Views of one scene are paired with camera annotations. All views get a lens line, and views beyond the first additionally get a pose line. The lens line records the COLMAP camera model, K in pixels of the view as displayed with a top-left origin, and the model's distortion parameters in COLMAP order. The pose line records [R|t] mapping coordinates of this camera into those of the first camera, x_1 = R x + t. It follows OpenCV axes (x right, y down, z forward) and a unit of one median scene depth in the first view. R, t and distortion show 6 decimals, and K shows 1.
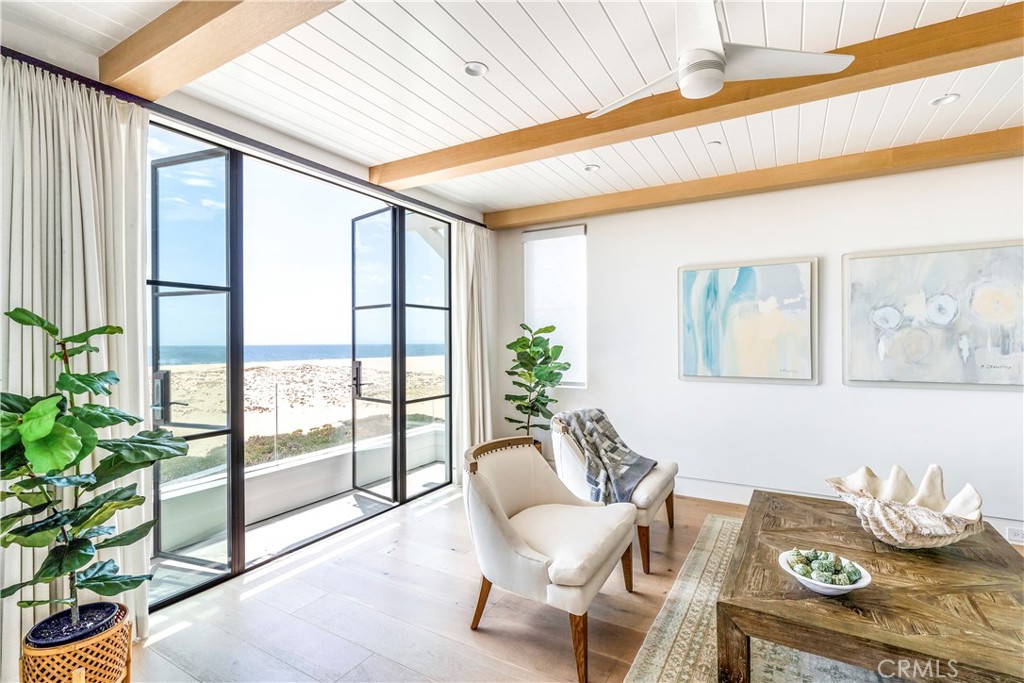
lens RADIAL K [[470.5, 0, 526.3], [0, 470.5, 342.4], [0, 0, 1]] dist [-0.000871, -0.000127]
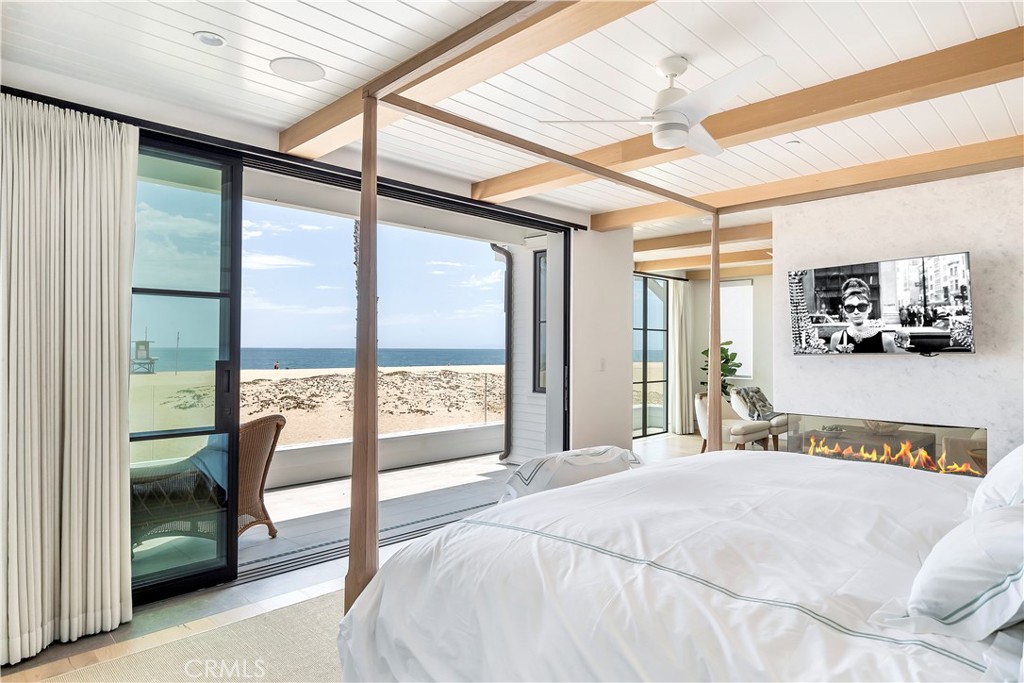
lens RADIAL K [[602.0, 0, 512.0], [0, 602.0, 341.5], [0, 0, 1]] dist [-0.003891, -0.000945]
pose [[0.960159, 0.010606, -0.279254, -0.120429], [-0.013959, 0.999852, -0.010018, -0.001272], [0.279106, 0.013517, 0.960165, -1.630229]]
